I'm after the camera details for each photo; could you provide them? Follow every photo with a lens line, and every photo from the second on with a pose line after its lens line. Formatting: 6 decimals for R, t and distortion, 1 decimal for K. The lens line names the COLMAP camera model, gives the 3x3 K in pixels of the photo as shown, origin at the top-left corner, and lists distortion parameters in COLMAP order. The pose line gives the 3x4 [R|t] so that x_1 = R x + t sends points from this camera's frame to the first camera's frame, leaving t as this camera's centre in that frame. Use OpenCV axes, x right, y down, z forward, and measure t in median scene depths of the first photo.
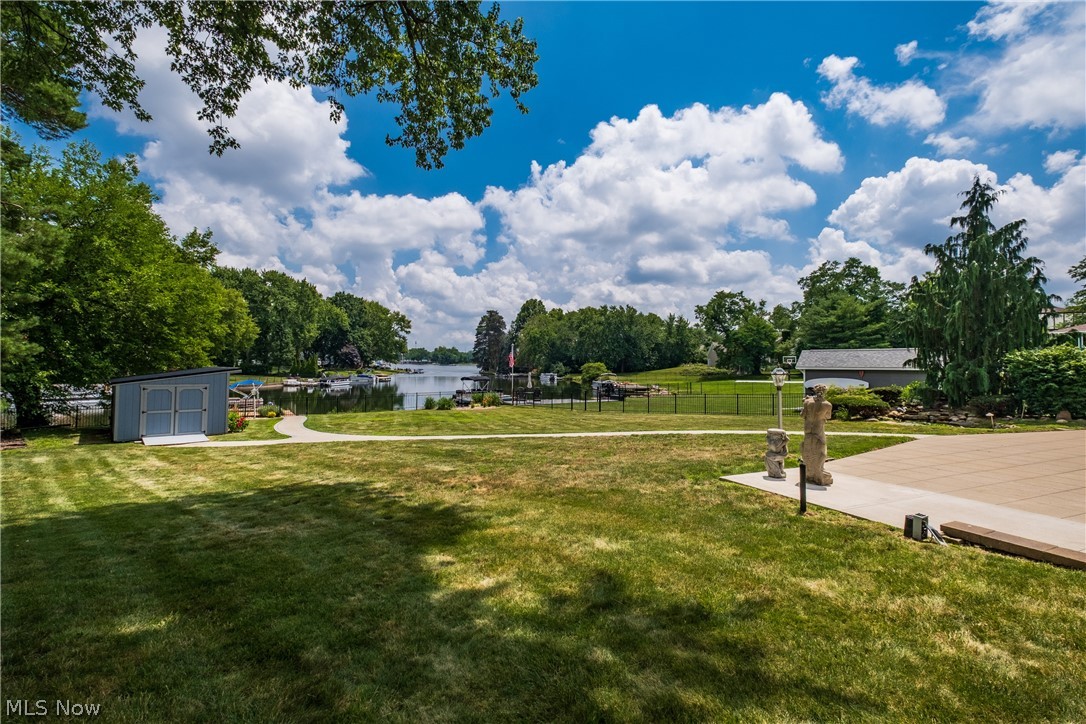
lens RADIAL K [[474.4, 0, 544.2], [0, 474.4, 357.7], [0, 0, 1]] dist [0.024311, 0.000543]
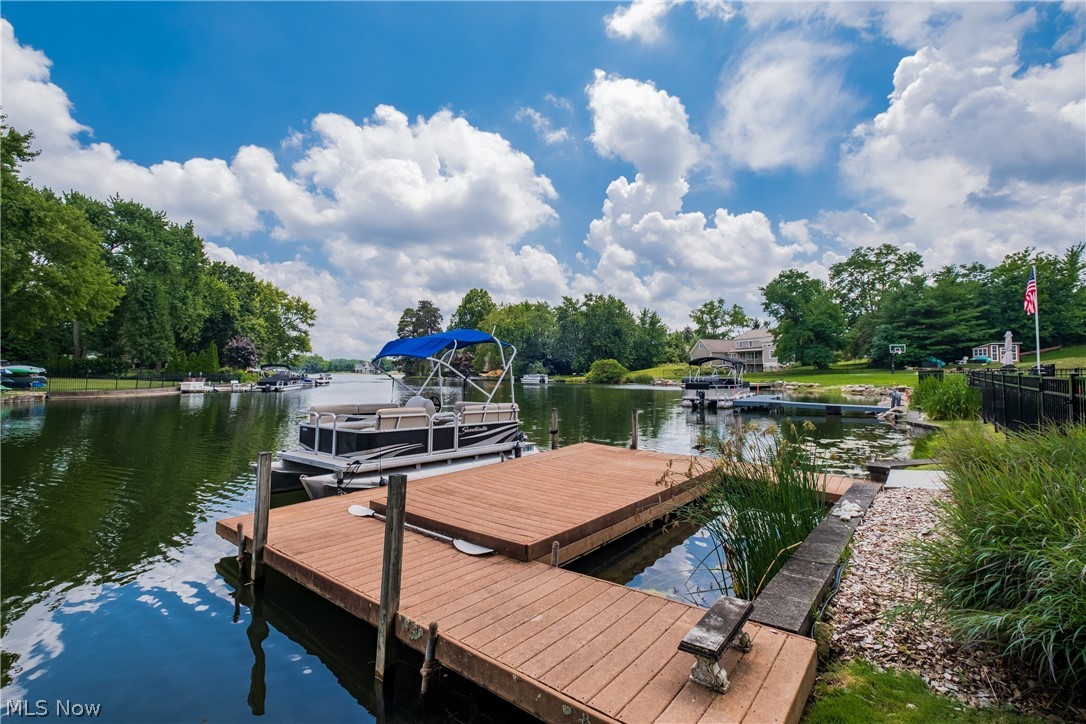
lens RADIAL K [[474.4, 0, 546.2], [0, 474.4, 366.2], [0, 0, 1]] dist [0.024311, 0.000543]
pose [[0.962054, -0.002883, 0.272844, -0.243256], [0.002796, 0.999996, 0.000707, 0.024106], [-0.272845, 0.000083, 0.962058, 0.294661]]
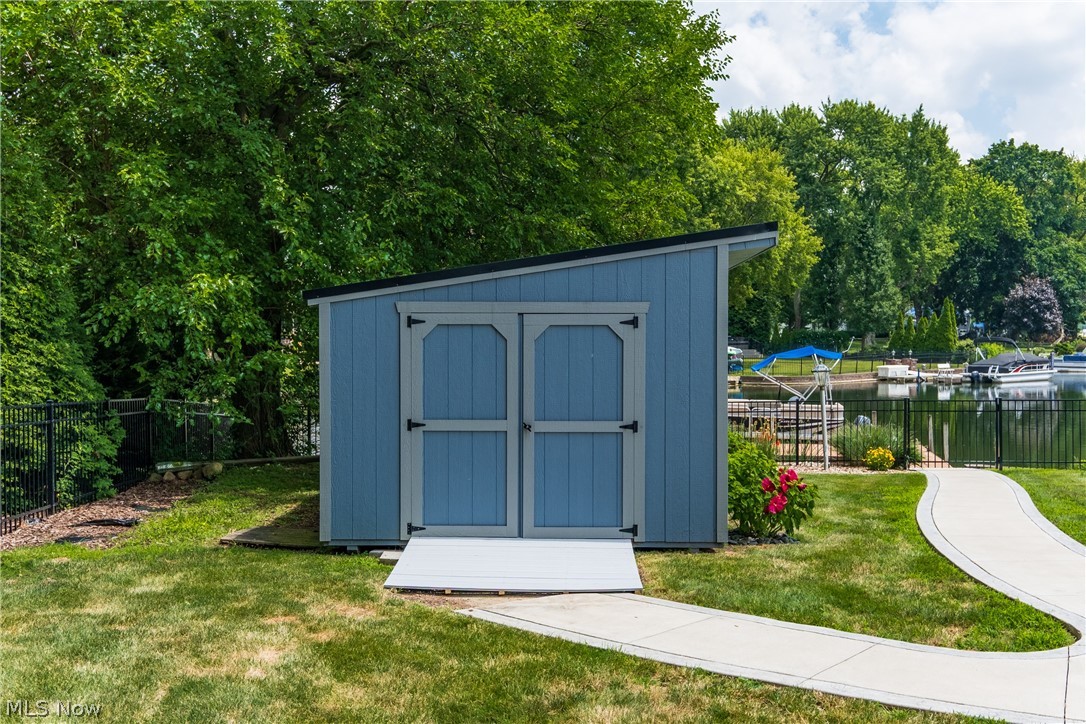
lens RADIAL K [[1131.7, 0, 543.0], [0, 1131.7, 360.1], [0, 0, 1]] dist [0.052660, 0.000000]
pose [[0.714630, -0.006009, -0.699477, -0.077304], [0.027392, 0.999437, 0.019399, 0.013785], [0.698966, -0.033023, 0.714392, 0.123289]]
